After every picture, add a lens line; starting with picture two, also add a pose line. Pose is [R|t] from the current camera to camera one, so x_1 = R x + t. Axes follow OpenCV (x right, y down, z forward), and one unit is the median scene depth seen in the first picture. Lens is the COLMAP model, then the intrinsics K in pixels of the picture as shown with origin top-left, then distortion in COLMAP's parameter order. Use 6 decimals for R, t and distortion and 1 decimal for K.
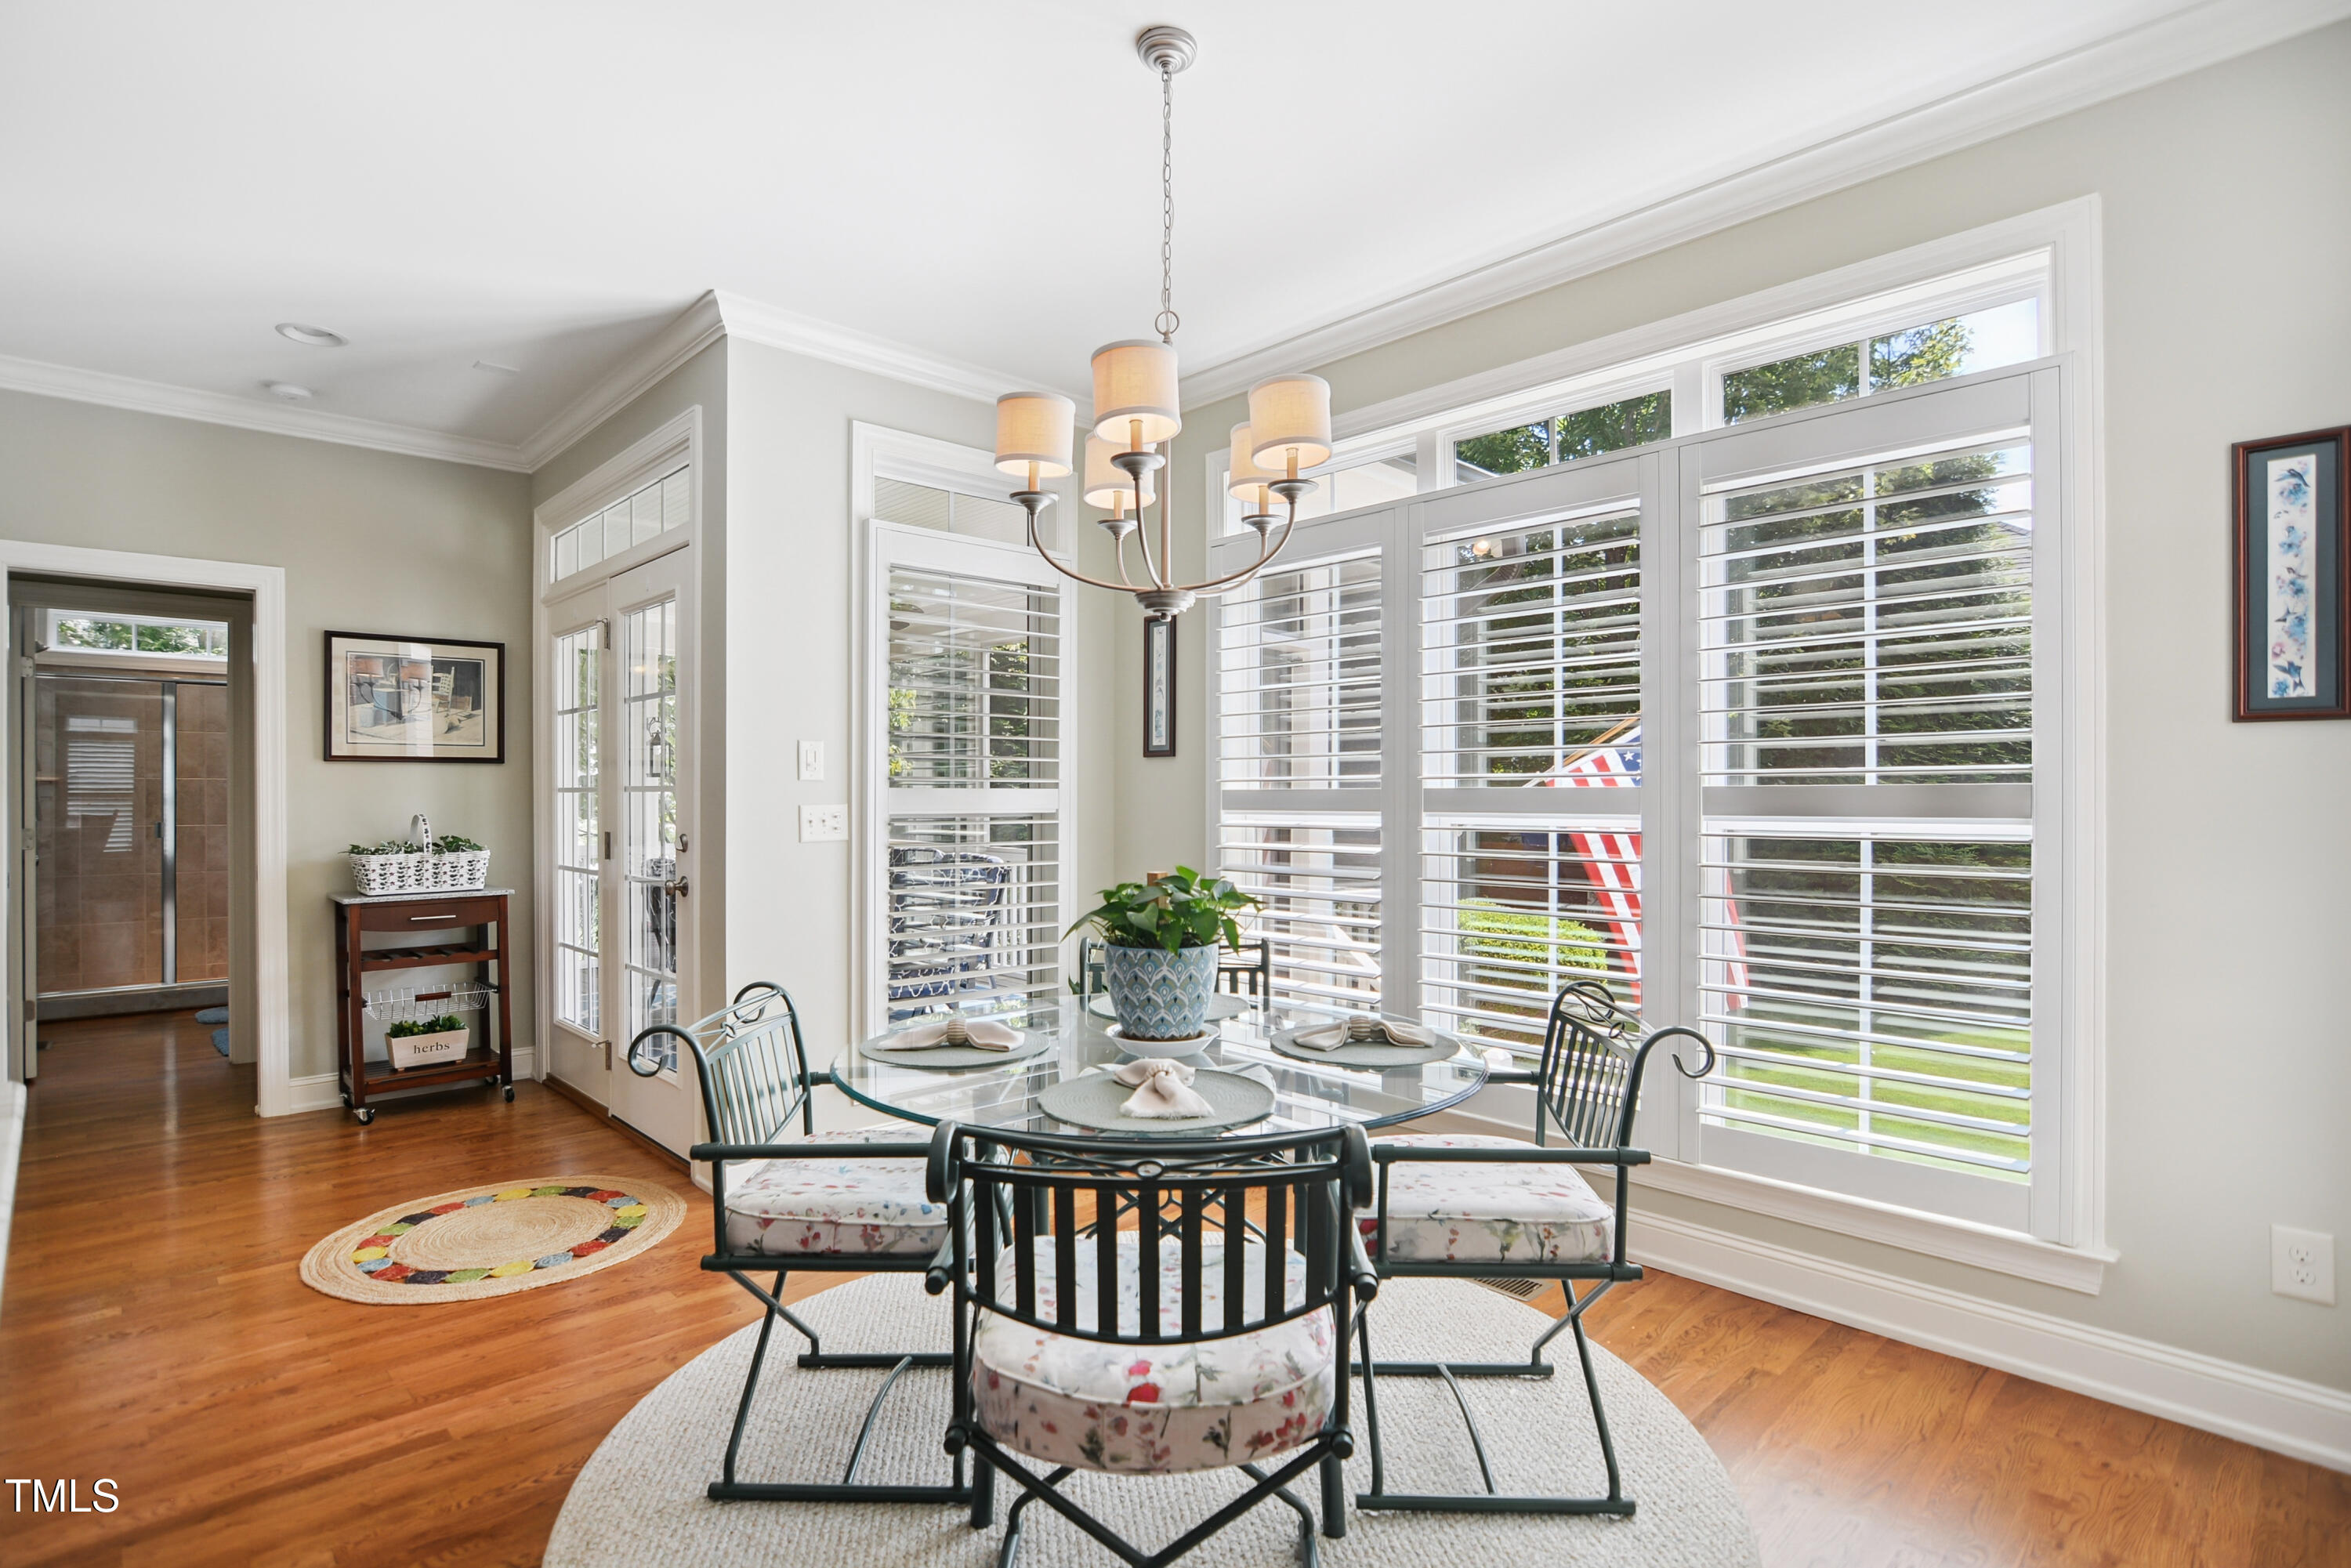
lens RADIAL K [[1161.0, 0, 1162.1], [0, 1161.0, 793.6], [0, 0, 1]] dist [-0.039071, 0.010619]
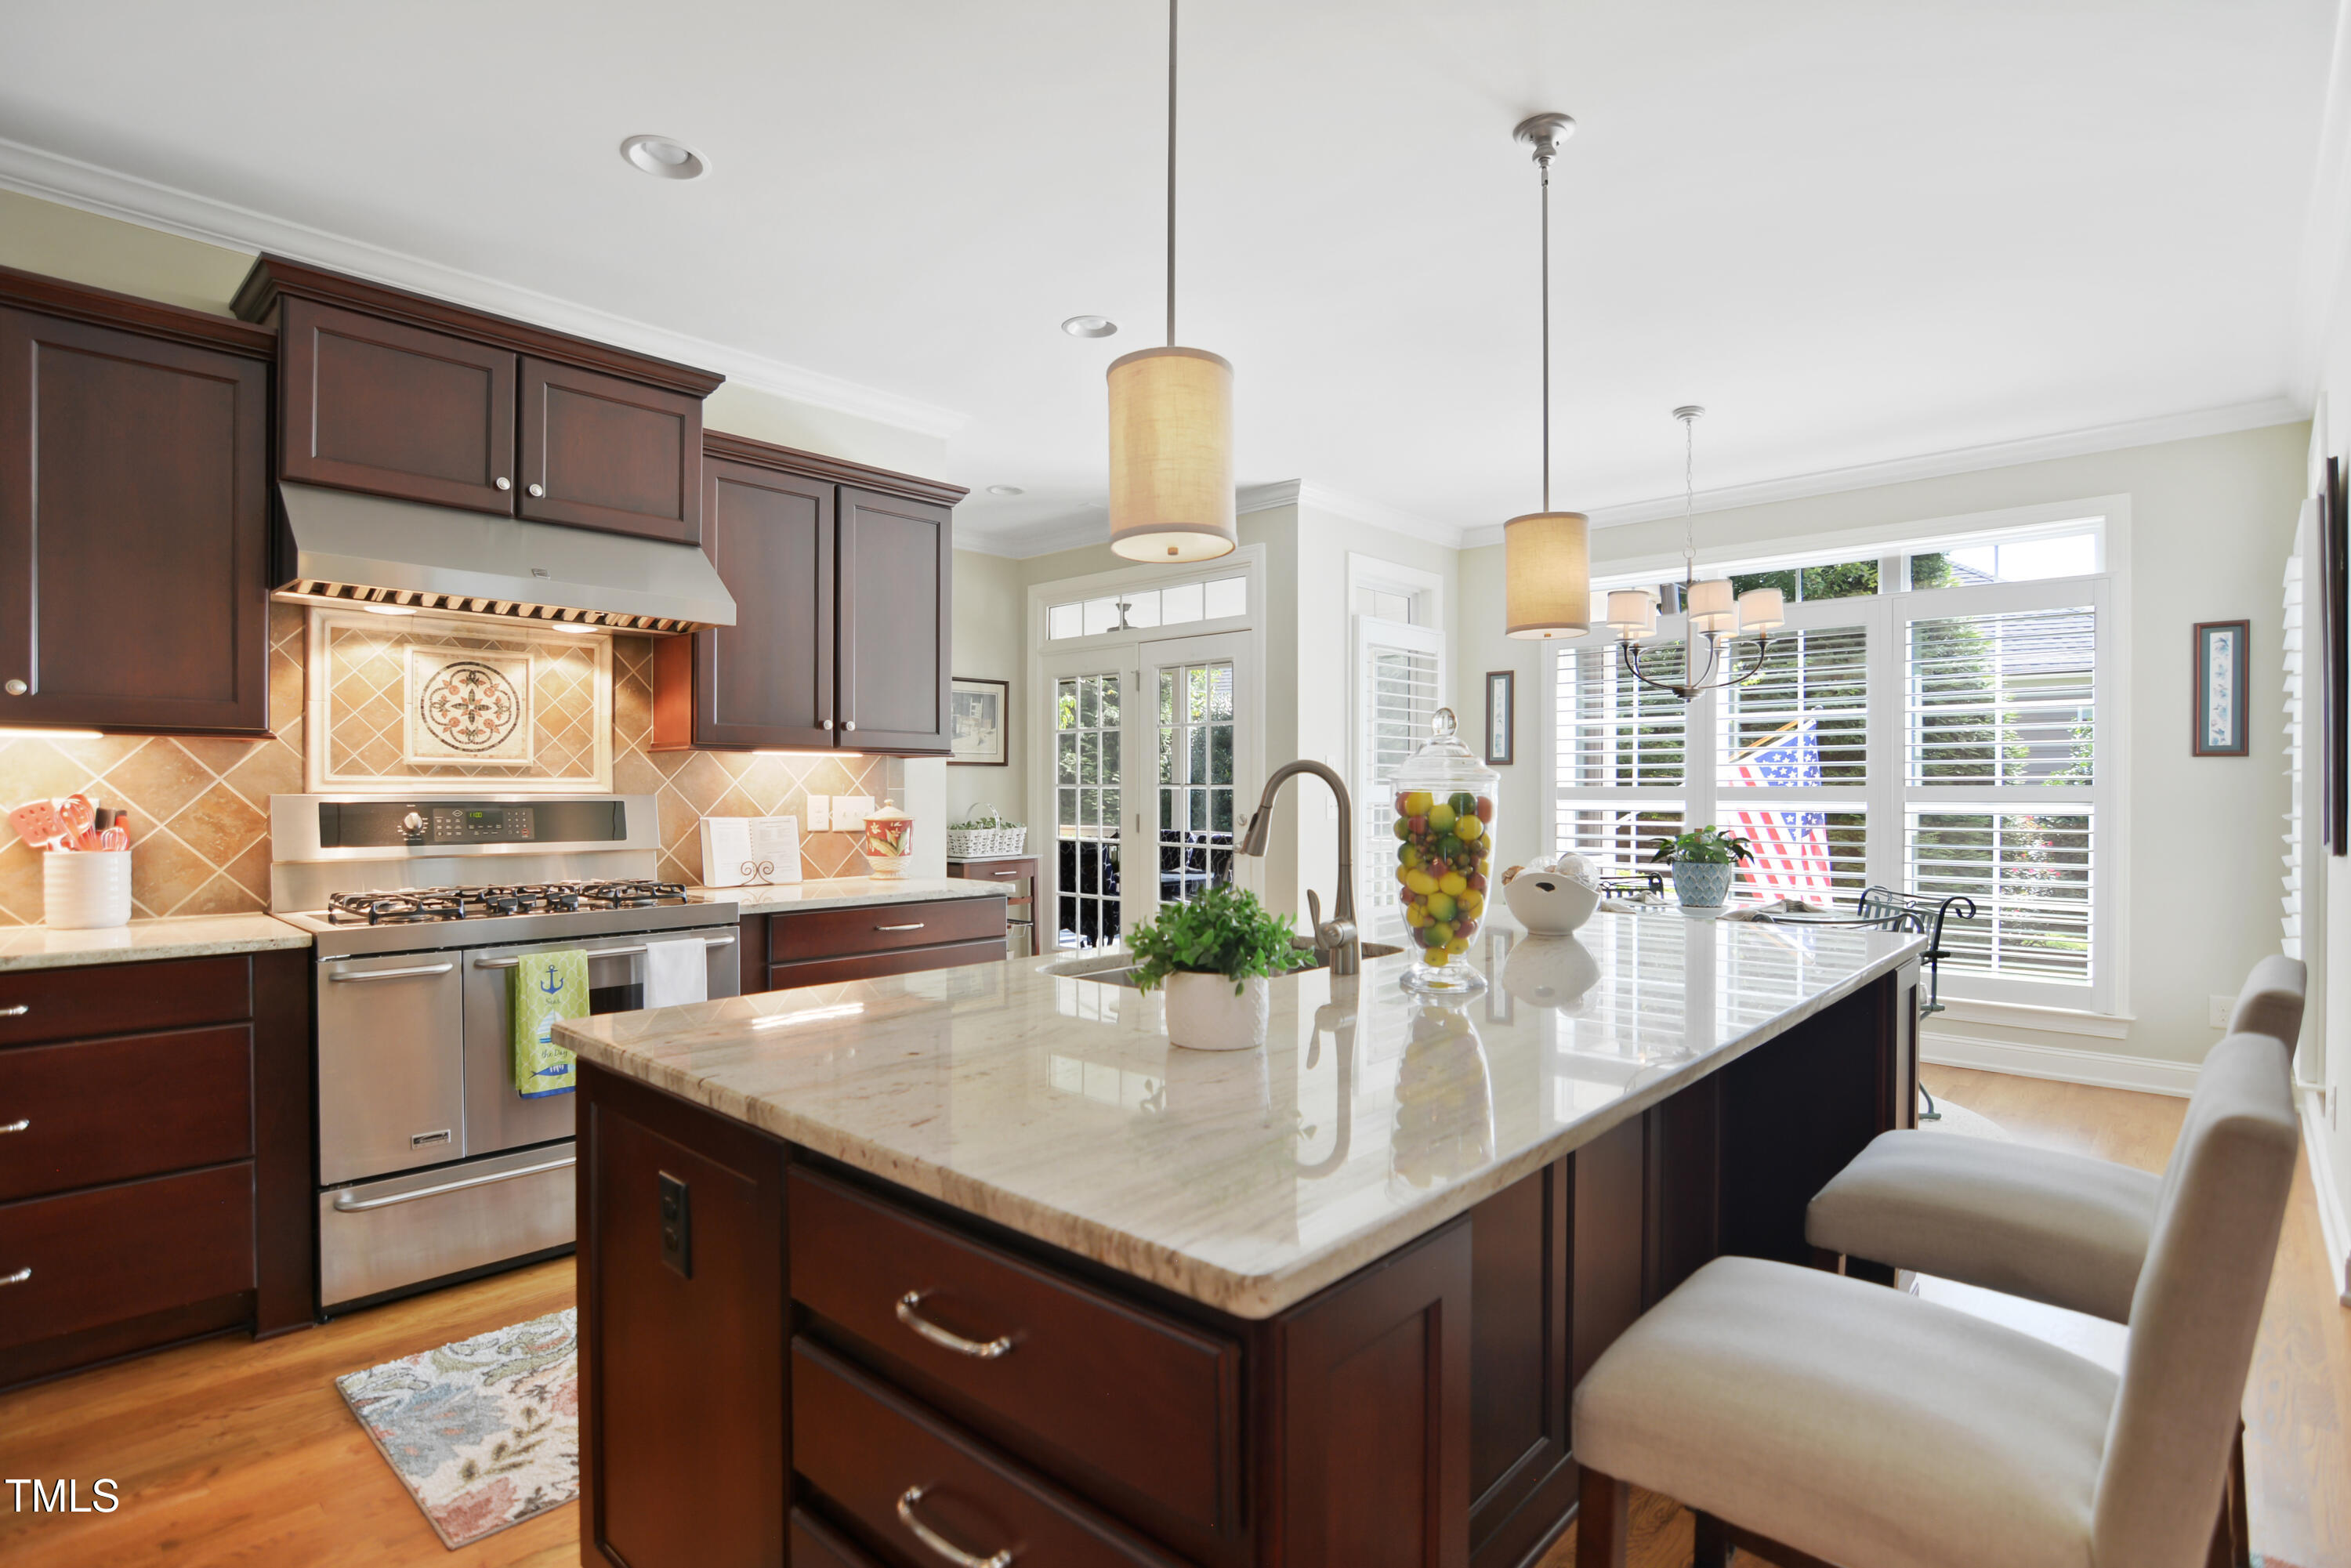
lens RADIAL K [[1144.6, 0, 1166.5], [0, 1144.6, 796.1], [0, 0, 1]] dist [-0.014344, -0.000343]
pose [[0.997712, 0.001262, 0.067597, -0.770386], [-0.001787, 0.999969, 0.007709, -0.002076], [-0.067585, -0.007812, 0.997683, -0.679708]]
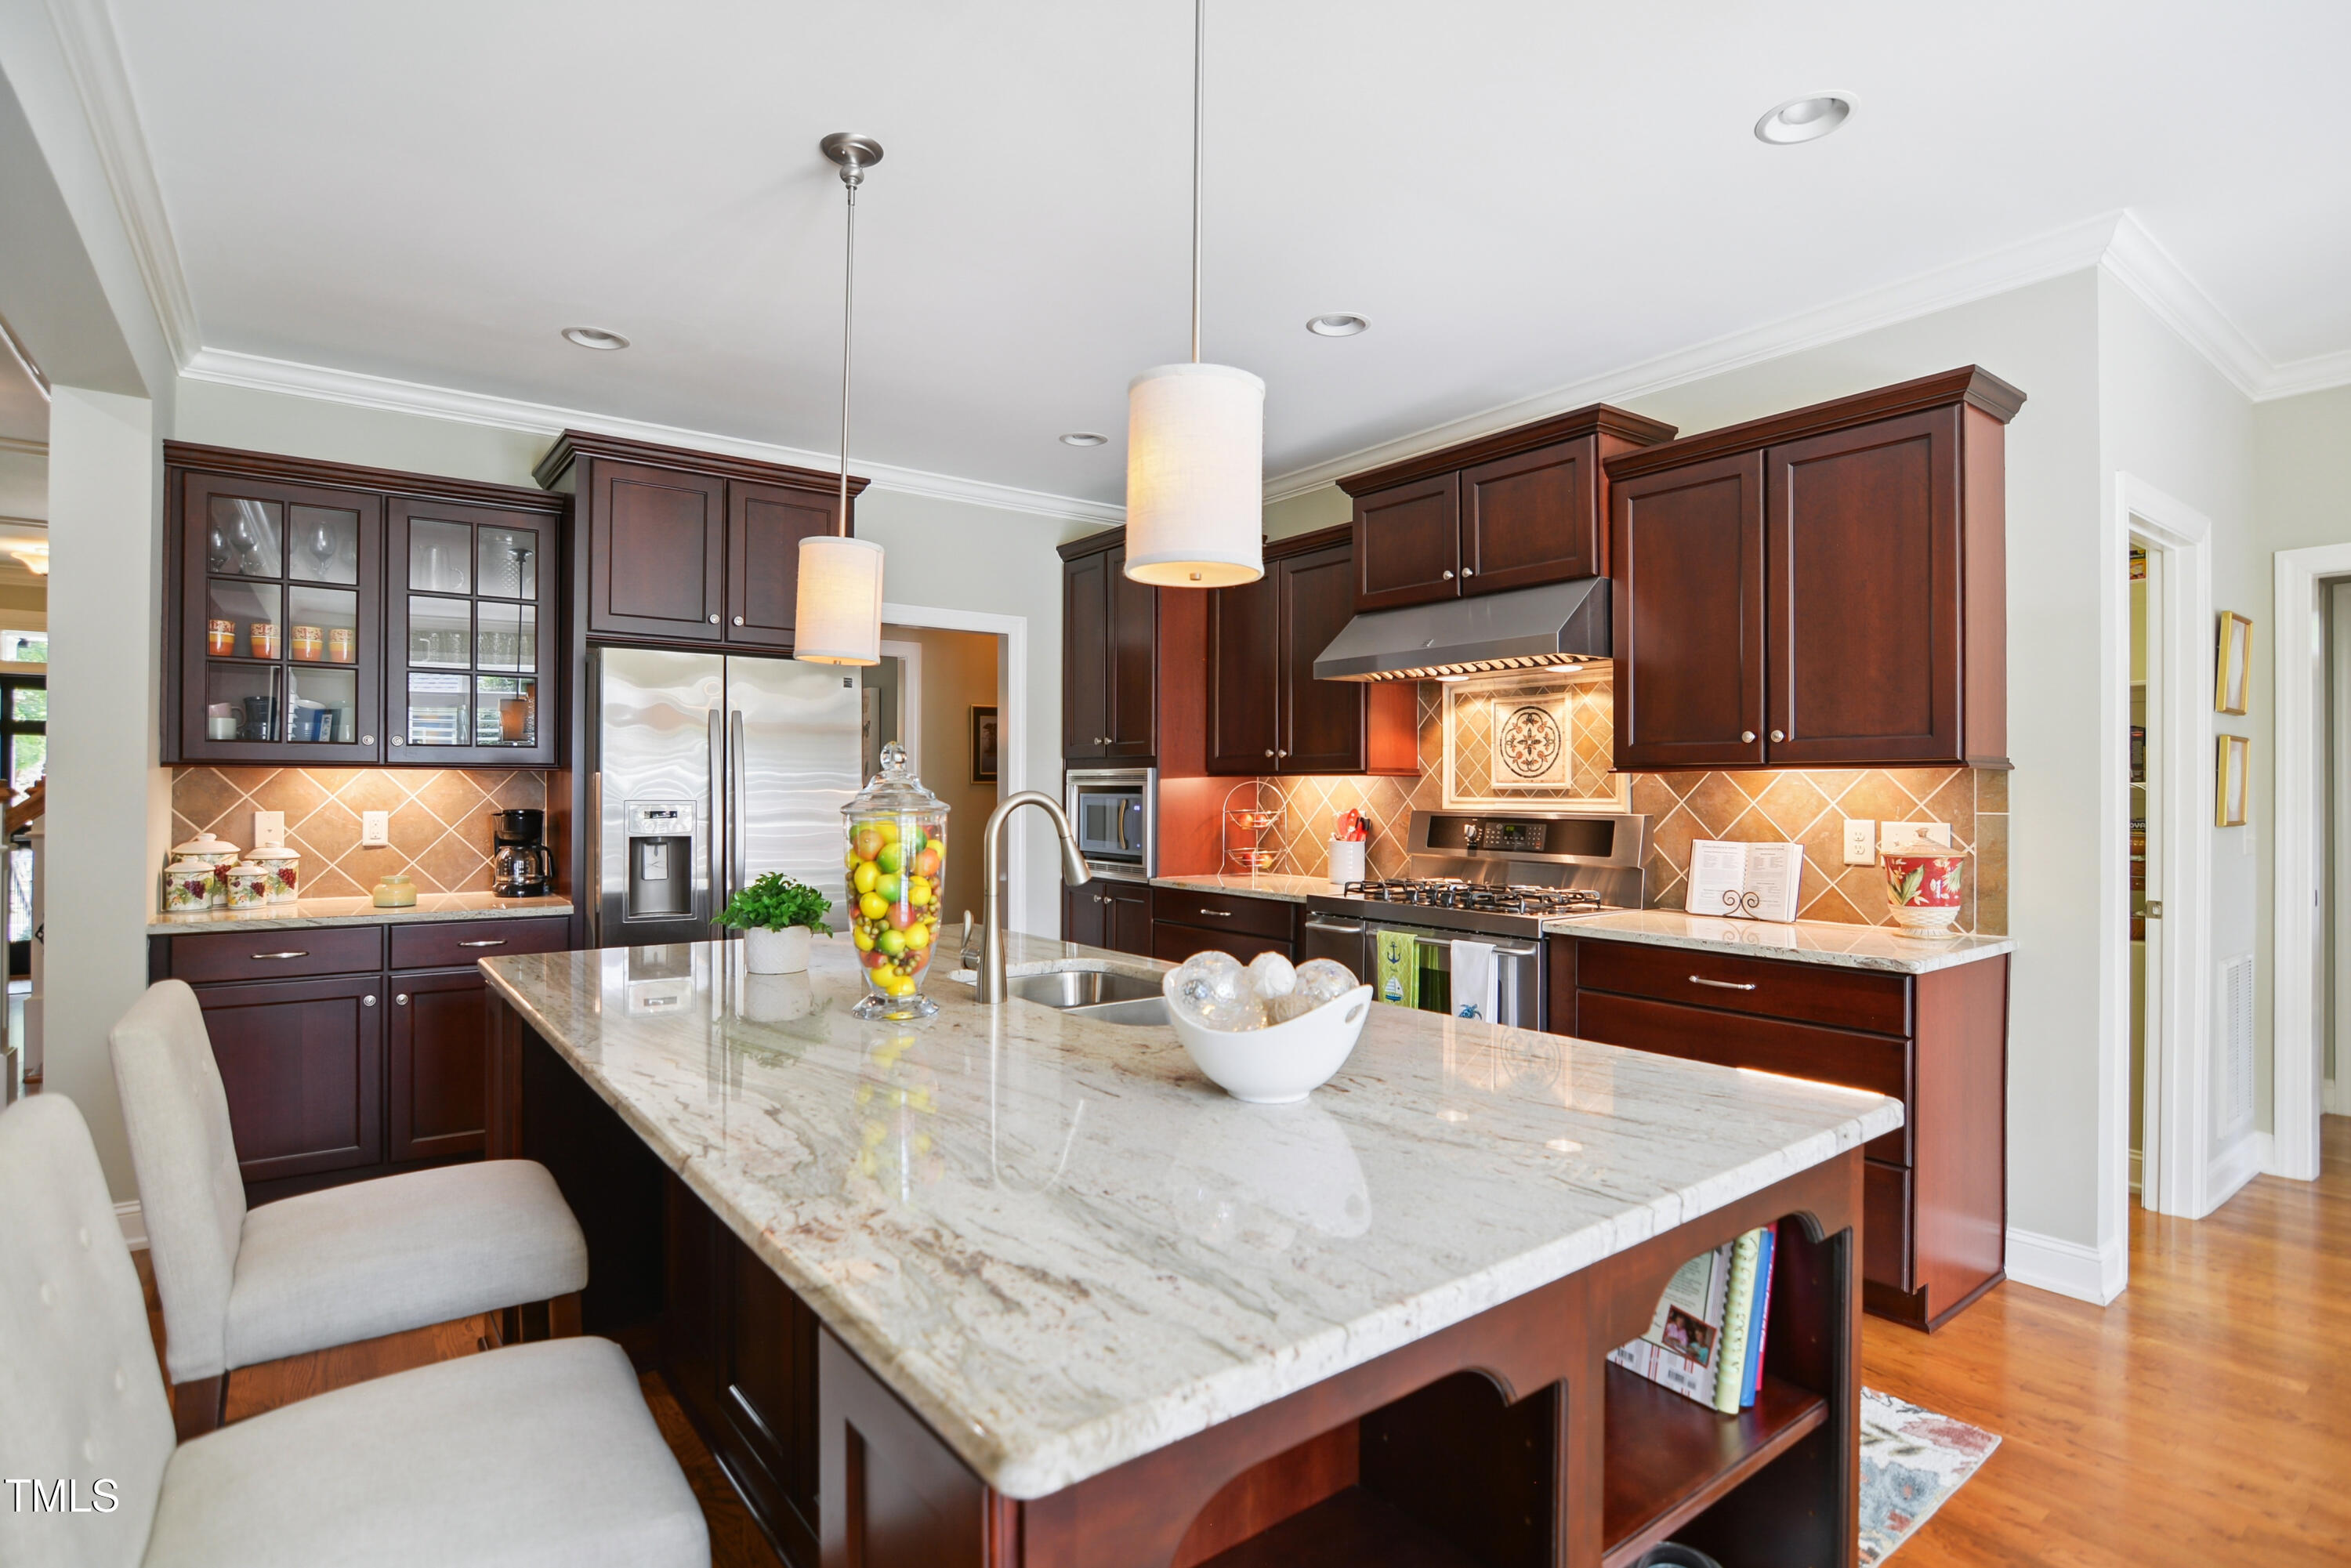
lens RADIAL K [[1152.2, 0, 1168.6], [0, 1152.2, 779.7], [0, 0, 1]] dist [-0.030527, 0.013947]
pose [[-0.106223, -0.010365, -0.994288, 0.064092], [-0.001004, 0.999946, -0.010316, -0.018334], [0.994342, -0.000098, -0.106228, 0.179226]]
